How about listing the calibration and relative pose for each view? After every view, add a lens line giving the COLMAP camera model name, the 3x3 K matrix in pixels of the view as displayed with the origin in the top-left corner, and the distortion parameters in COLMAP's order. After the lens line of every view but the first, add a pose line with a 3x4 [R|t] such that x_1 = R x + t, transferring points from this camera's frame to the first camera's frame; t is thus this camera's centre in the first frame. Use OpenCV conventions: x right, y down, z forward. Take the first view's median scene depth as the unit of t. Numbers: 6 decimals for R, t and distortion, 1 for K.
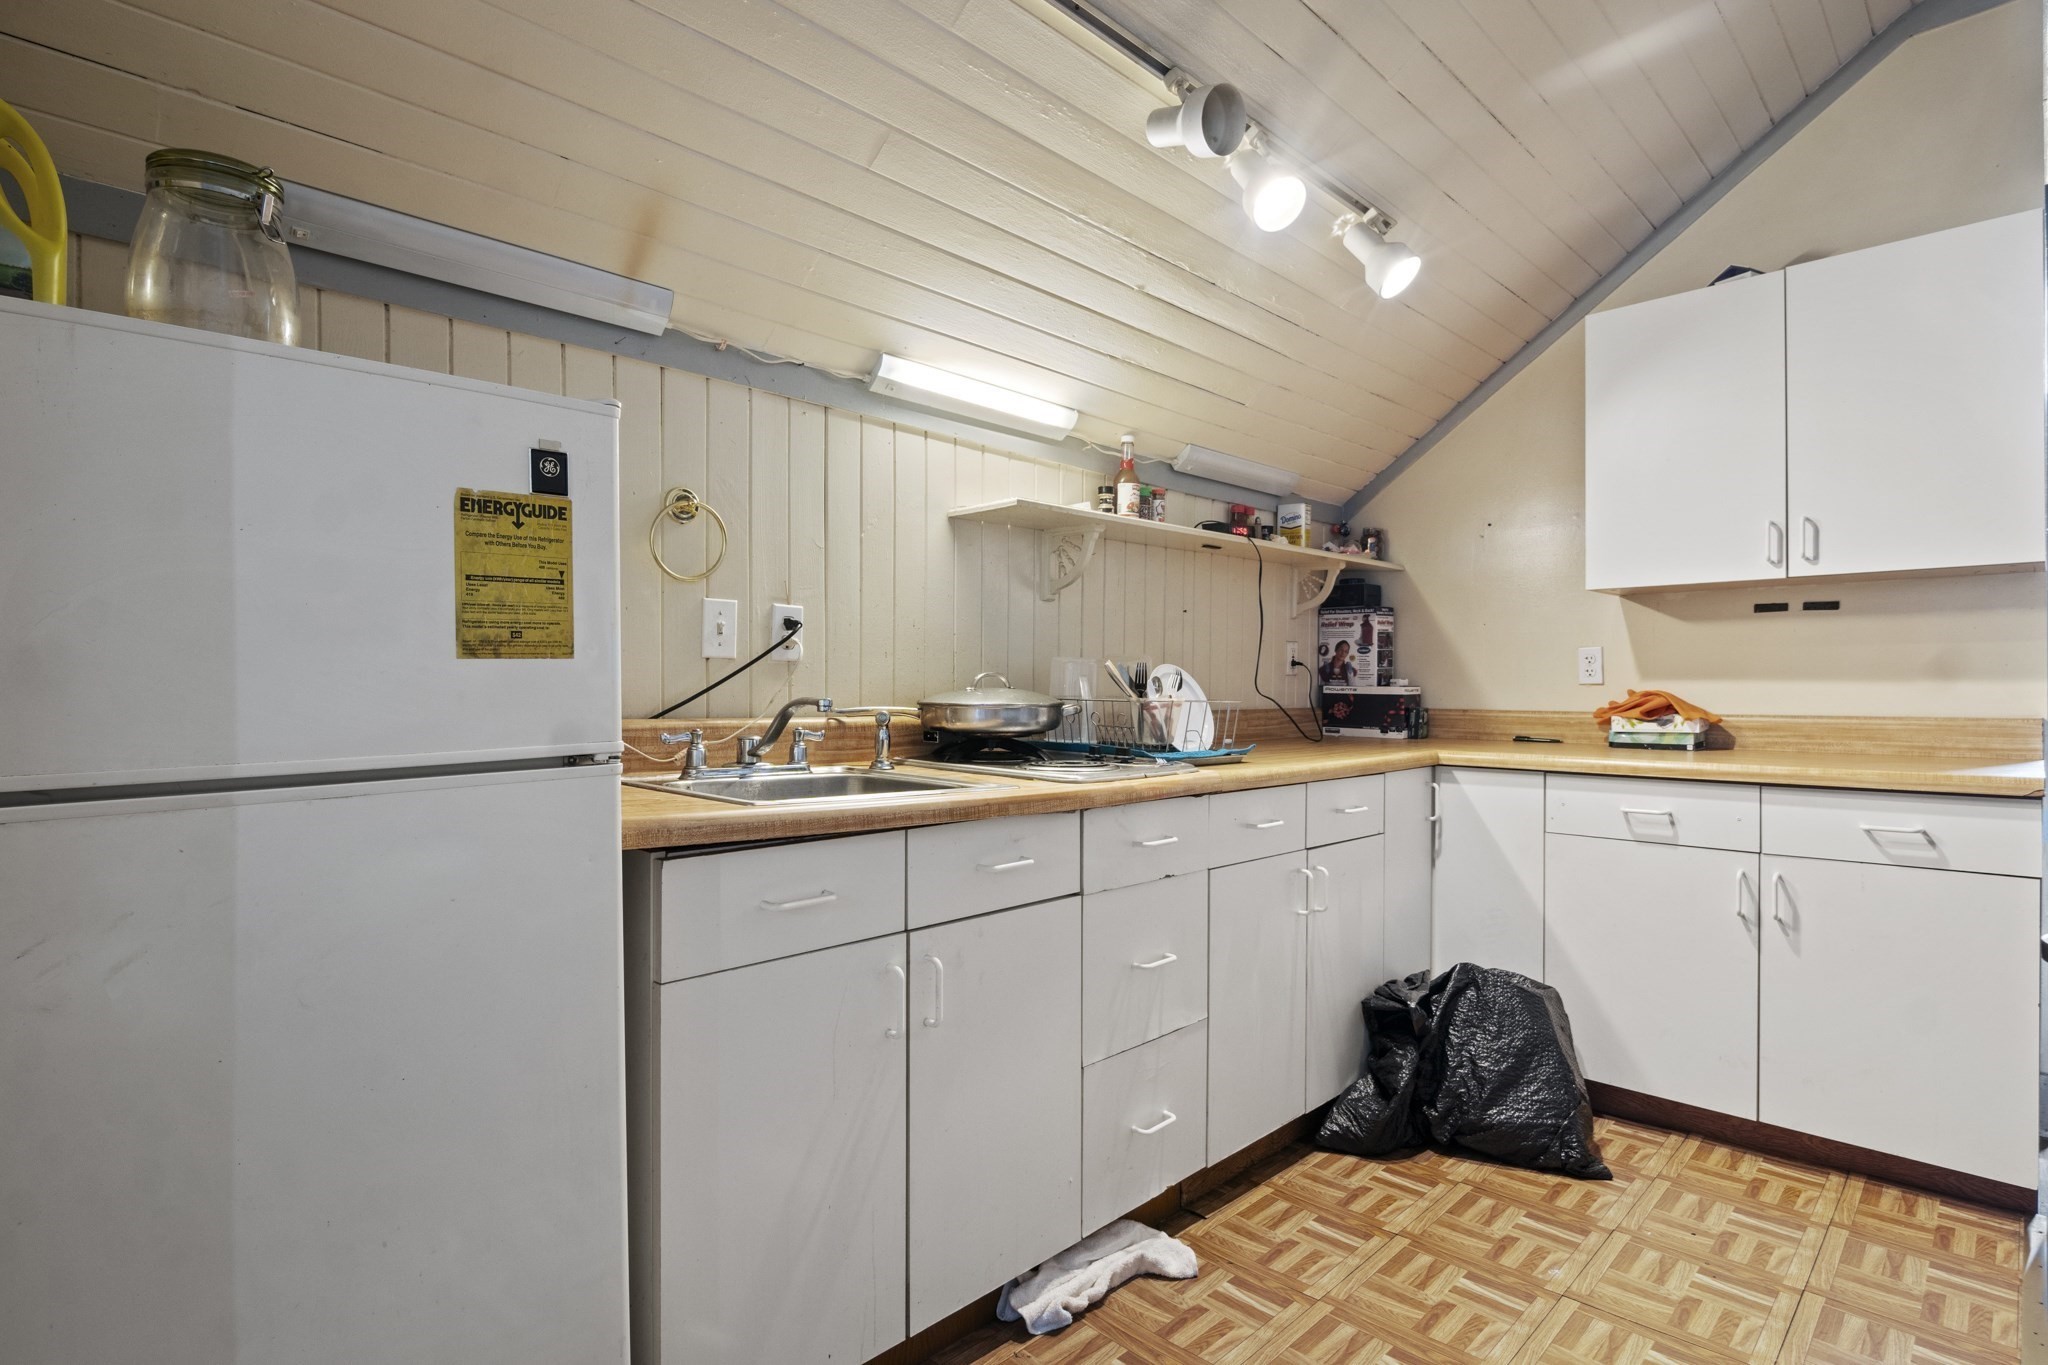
lens RADIAL K [[1019.0, 0, 1036.9], [0, 1019.0, 681.4], [0, 0, 1]] dist [-0.010494, -0.001276]
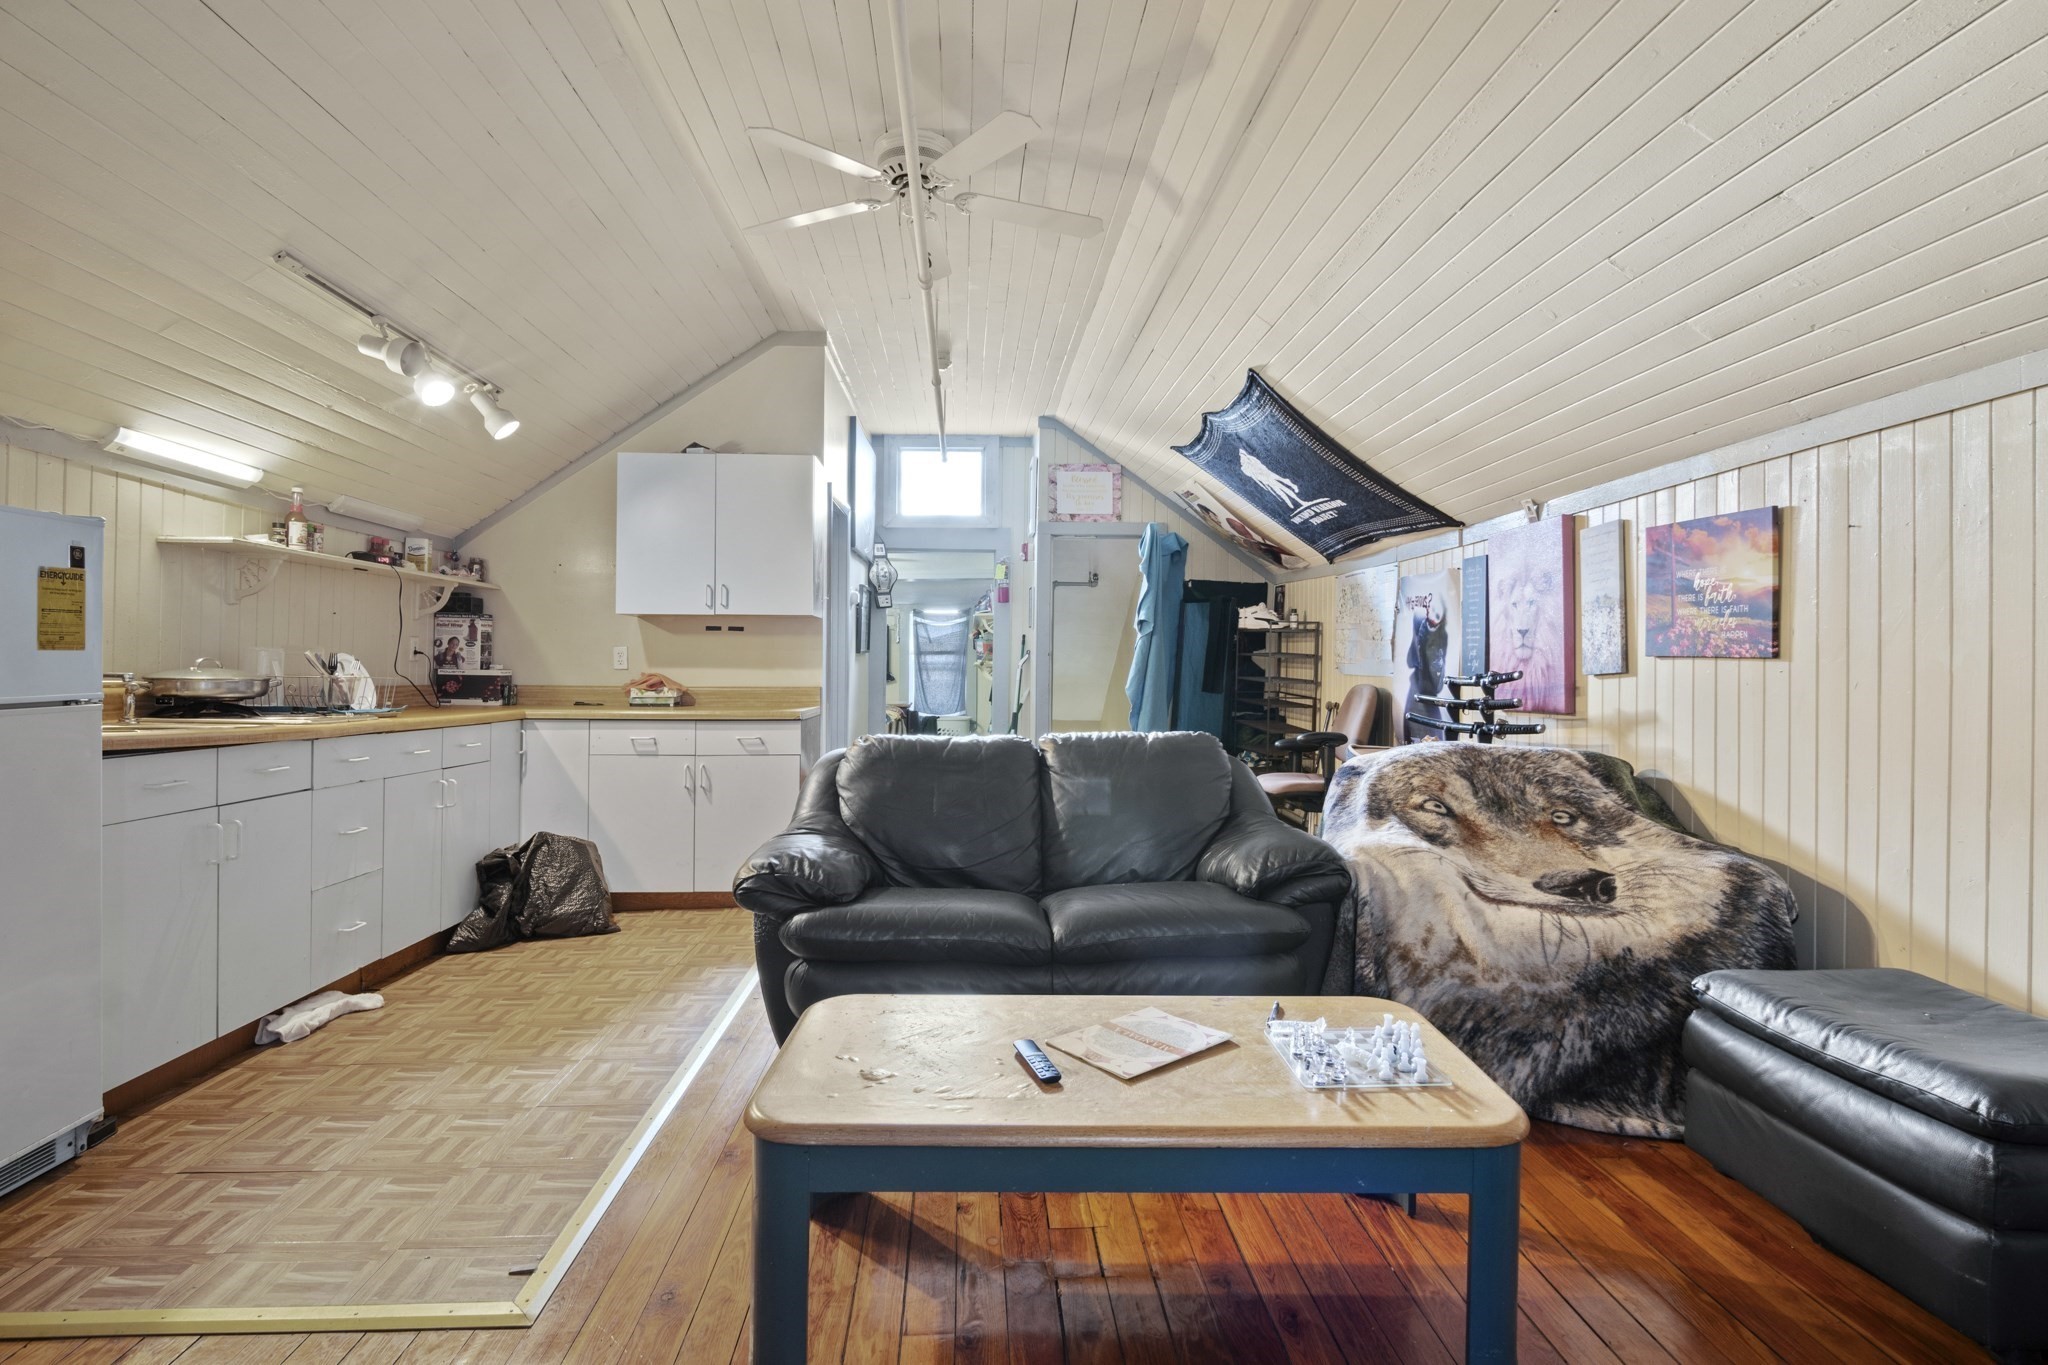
lens RADIAL K [[1019.0, 0, 1033.8], [0, 1019.0, 671.7], [0, 0, 1]] dist [-0.010494, -0.001276]
pose [[0.660418, 0.006477, 0.750870, -0.327086], [-0.009822, 0.999952, 0.000013, 0.000346], [-0.750834, -0.007383, 0.660450, -0.774305]]
